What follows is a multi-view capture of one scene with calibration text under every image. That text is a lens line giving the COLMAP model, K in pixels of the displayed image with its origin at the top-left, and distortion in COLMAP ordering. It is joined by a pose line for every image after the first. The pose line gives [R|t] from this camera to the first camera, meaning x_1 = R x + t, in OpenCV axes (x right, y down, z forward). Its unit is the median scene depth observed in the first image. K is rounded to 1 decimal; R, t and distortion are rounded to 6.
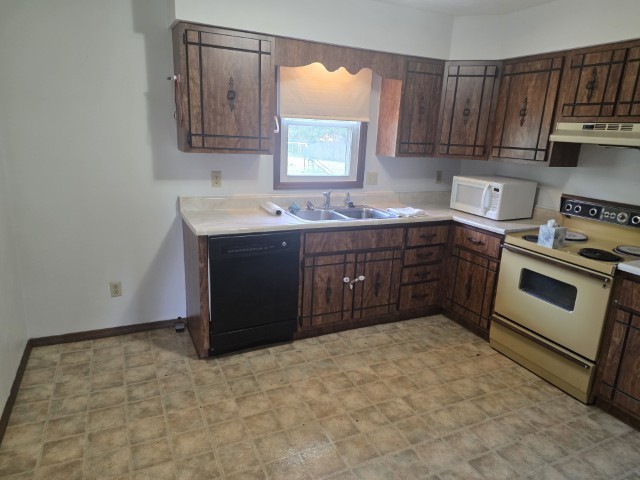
lens RADIAL K [[421.7, 0, 320.3], [0, 421.7, 237.9], [0, 0, 1]] dist [0.064381, -0.038660]
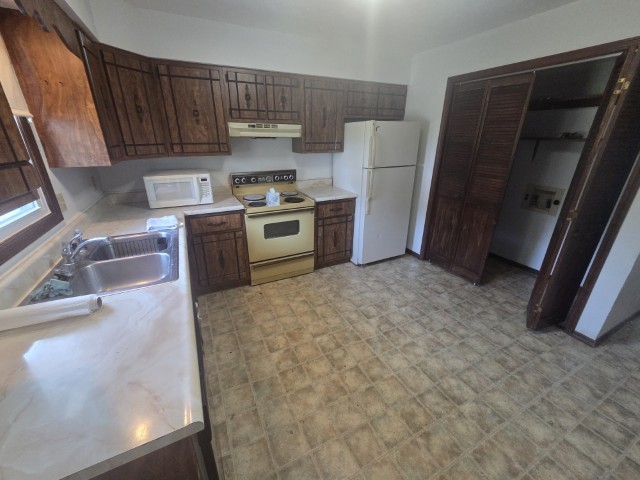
lens RADIAL K [[262.6, 0, 308.3], [0, 262.6, 244.1], [0, 0, 1]] dist [-0.004789, 0.003068]
pose [[-0.004486, -0.425037, 0.905165, -0.431345], [0.242905, 0.877600, 0.413297, -0.235774], [-0.970040, 0.221723, 0.099307, 0.840863]]
